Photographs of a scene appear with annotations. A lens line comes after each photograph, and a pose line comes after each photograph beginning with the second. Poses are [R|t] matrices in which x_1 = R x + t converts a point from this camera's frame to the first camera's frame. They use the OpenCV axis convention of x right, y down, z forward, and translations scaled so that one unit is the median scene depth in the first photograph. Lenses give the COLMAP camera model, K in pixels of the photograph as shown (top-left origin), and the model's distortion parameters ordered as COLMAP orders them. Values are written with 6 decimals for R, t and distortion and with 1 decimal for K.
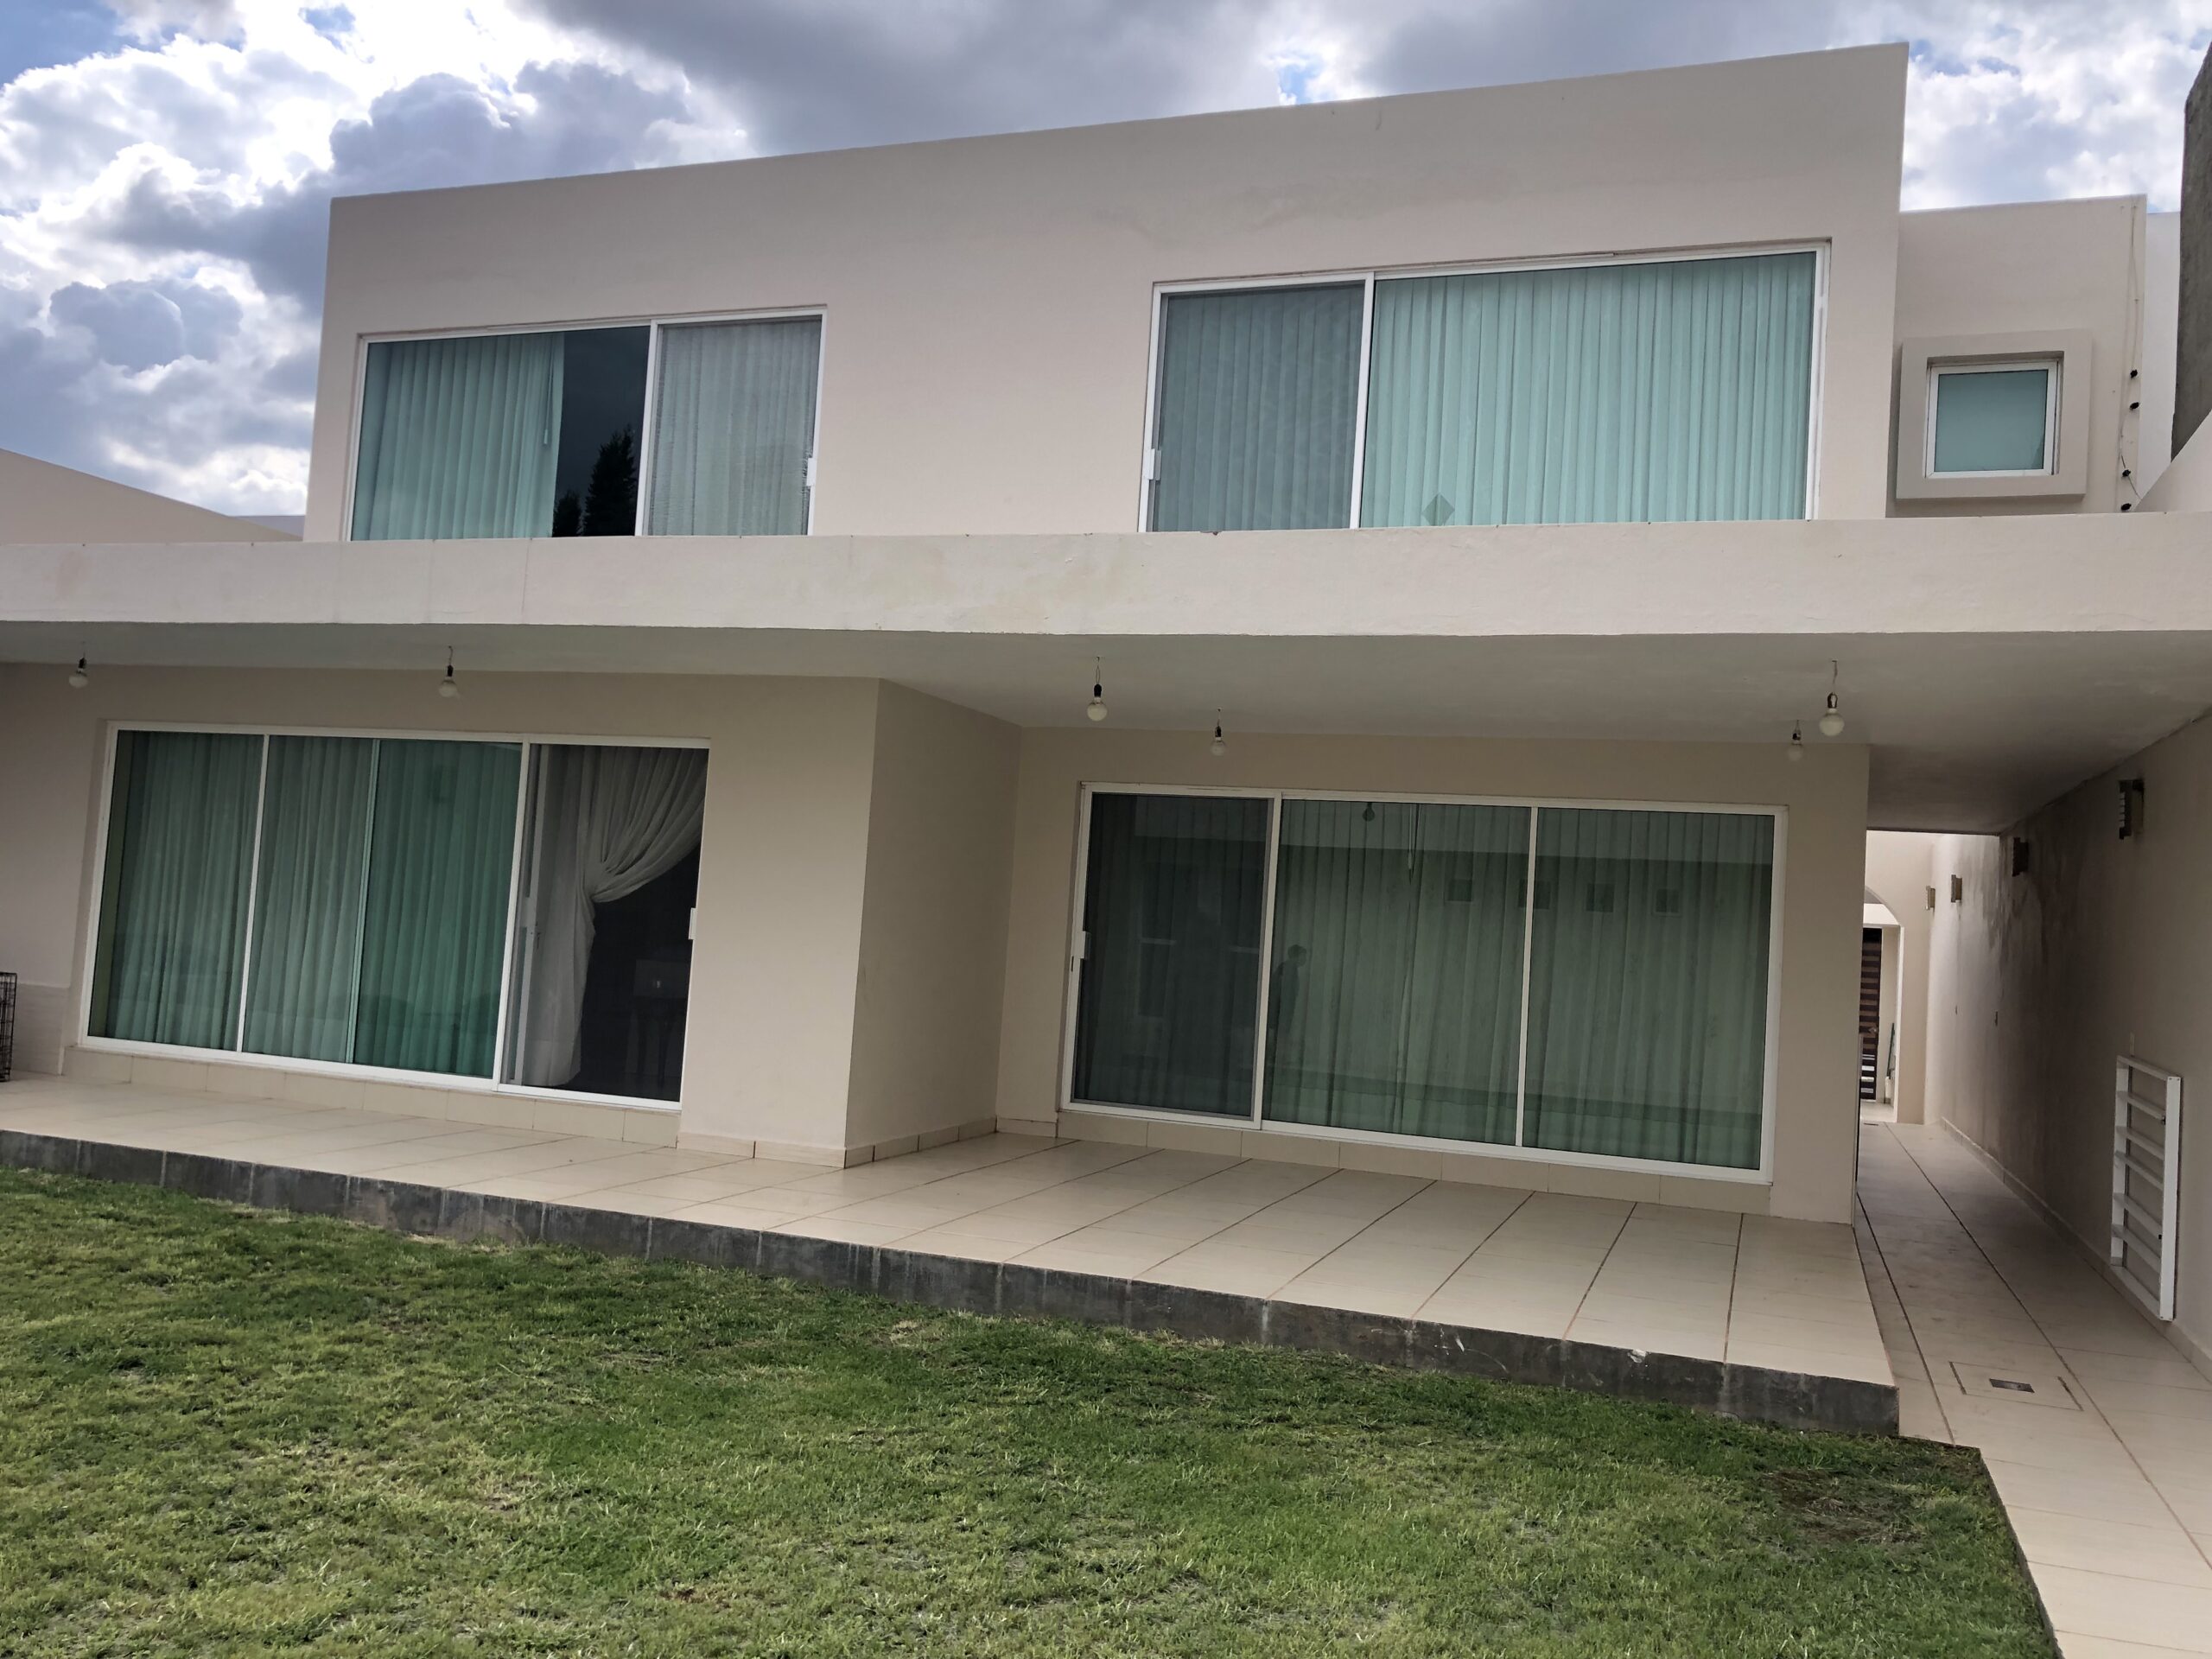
lens RADIAL K [[1811.1, 0, 1100.6], [0, 1811.1, 822.7], [0, 0, 1]] dist [0.014631, 0.001728]
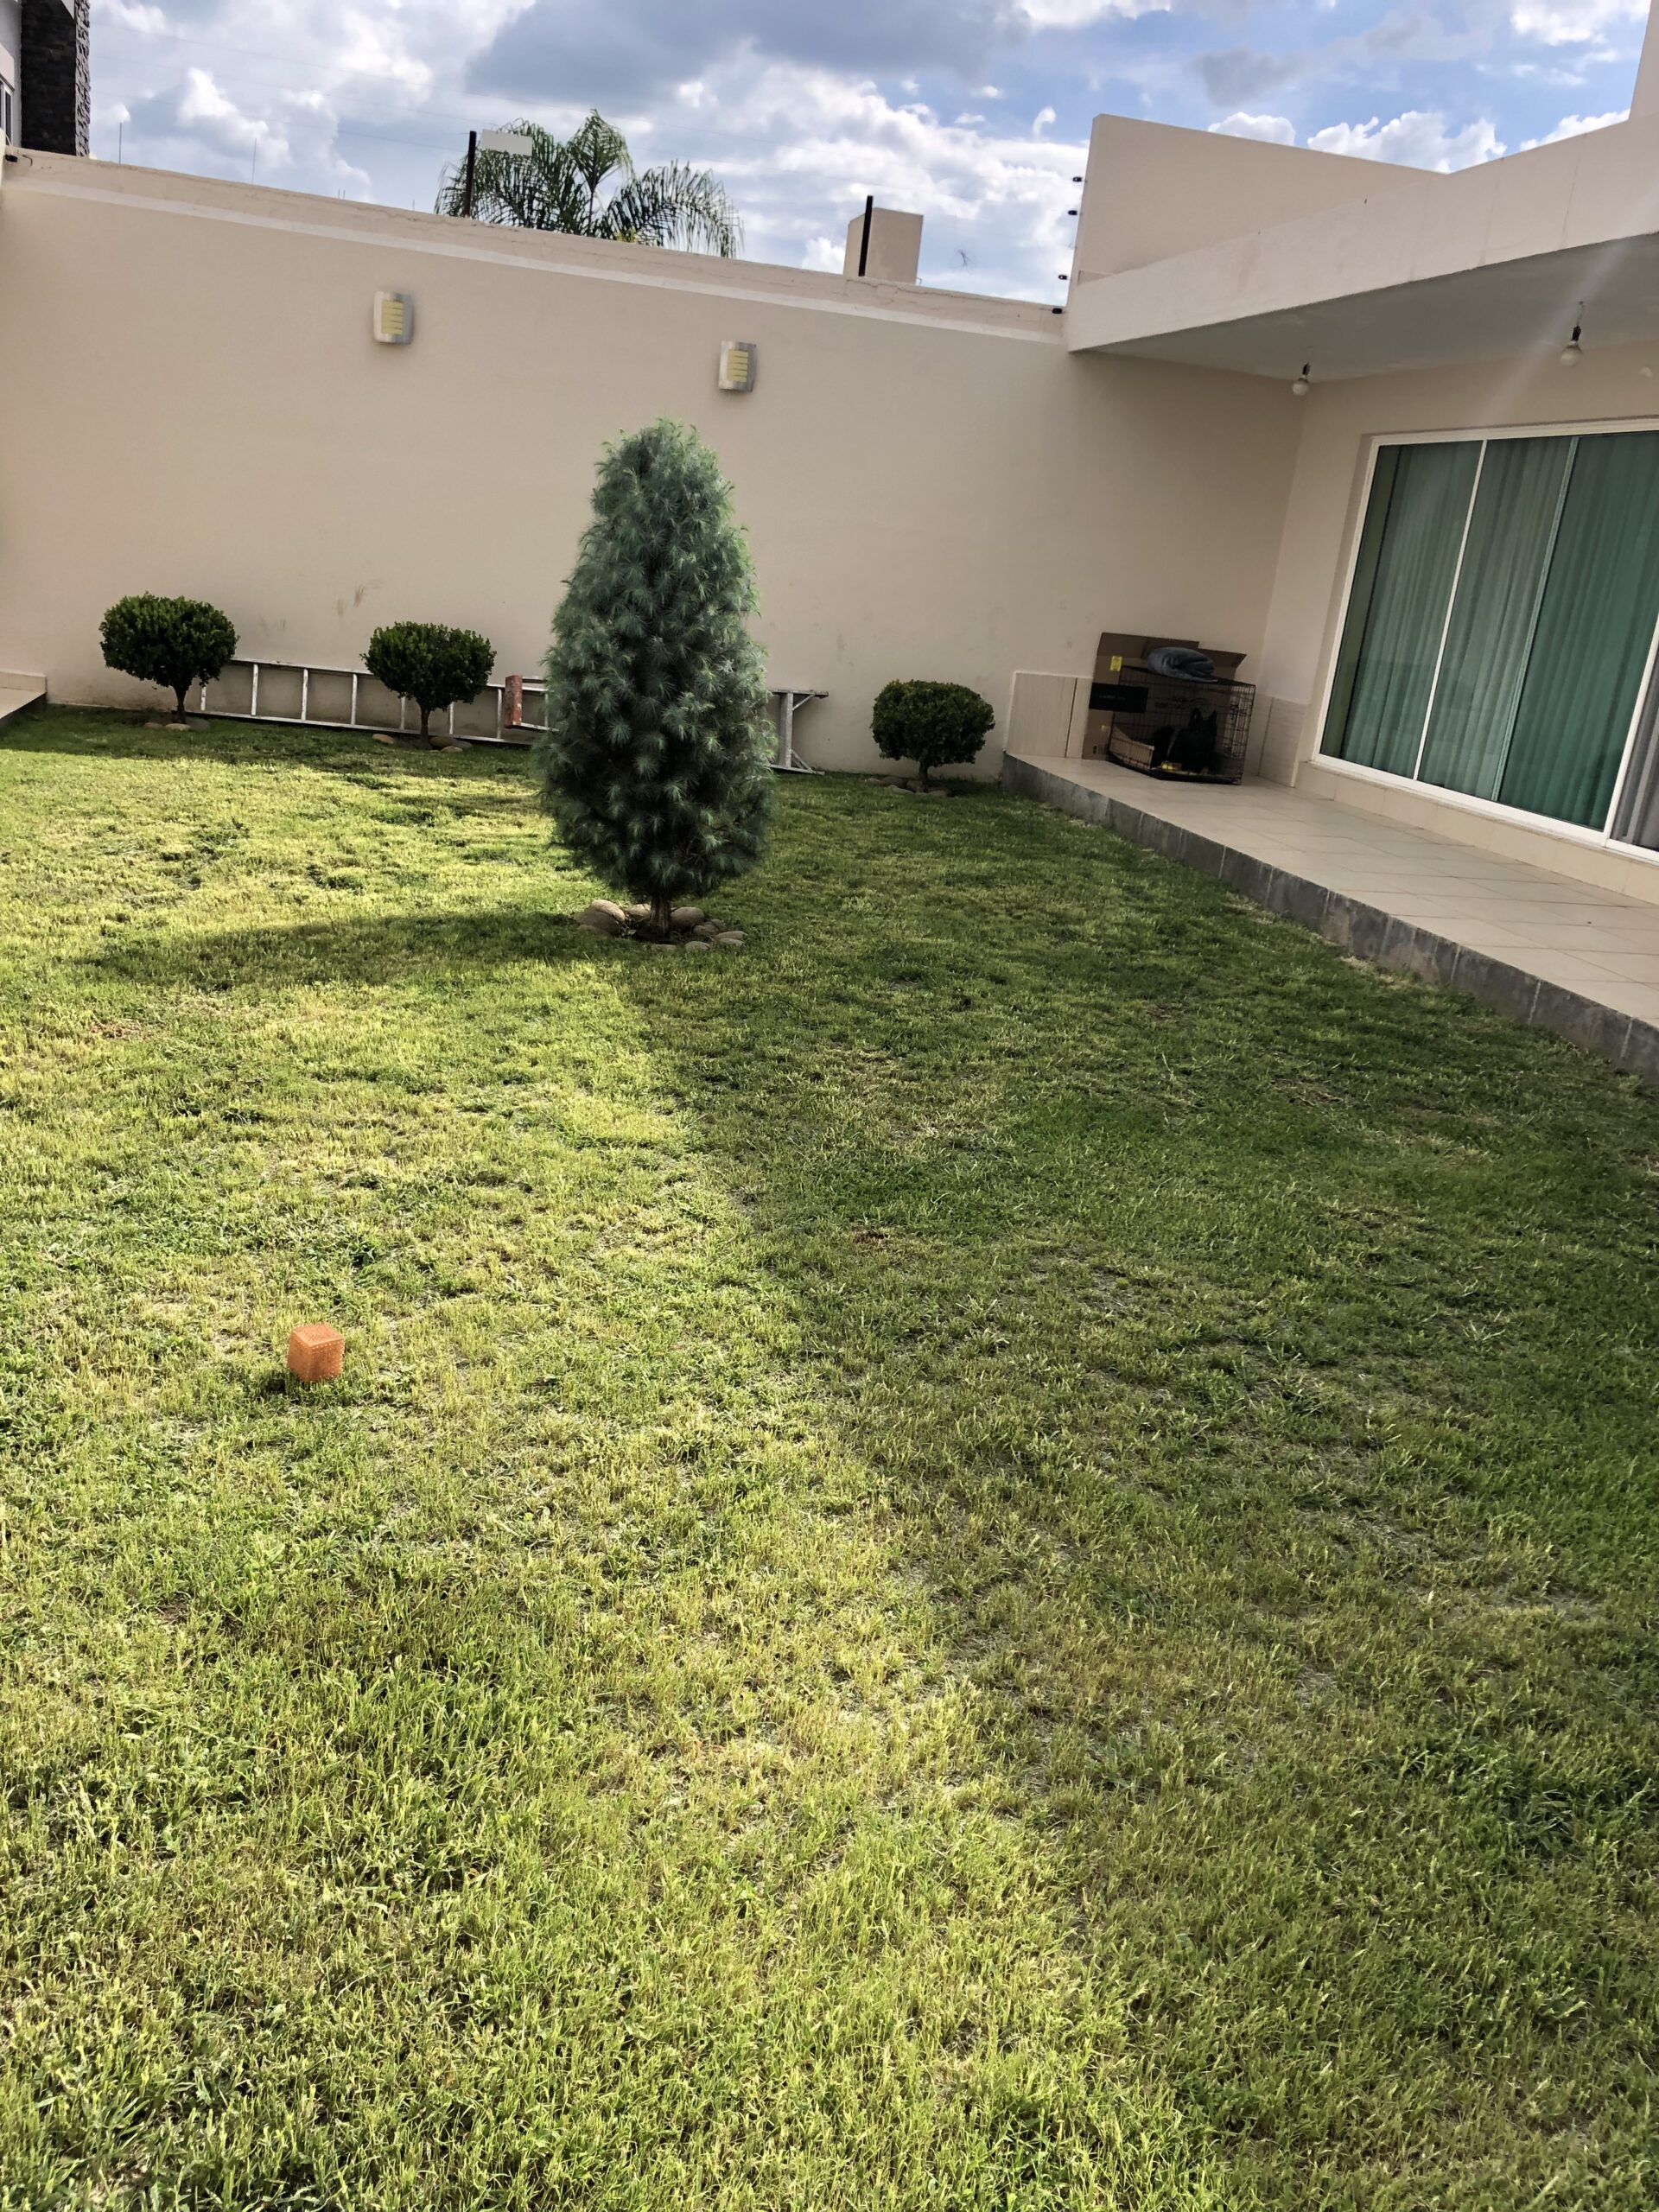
lens RADIAL K [[1811.1, 0, 822.6], [0, 1811.1, 1115.9], [0, 0, 1]] dist [0.014631, 0.001728]
pose [[0.536003, 0.246150, -0.807534, 0.382830], [-0.024522, 0.960685, 0.276556, 0.067457], [0.843860, -0.128433, 0.520966, 0.345858]]
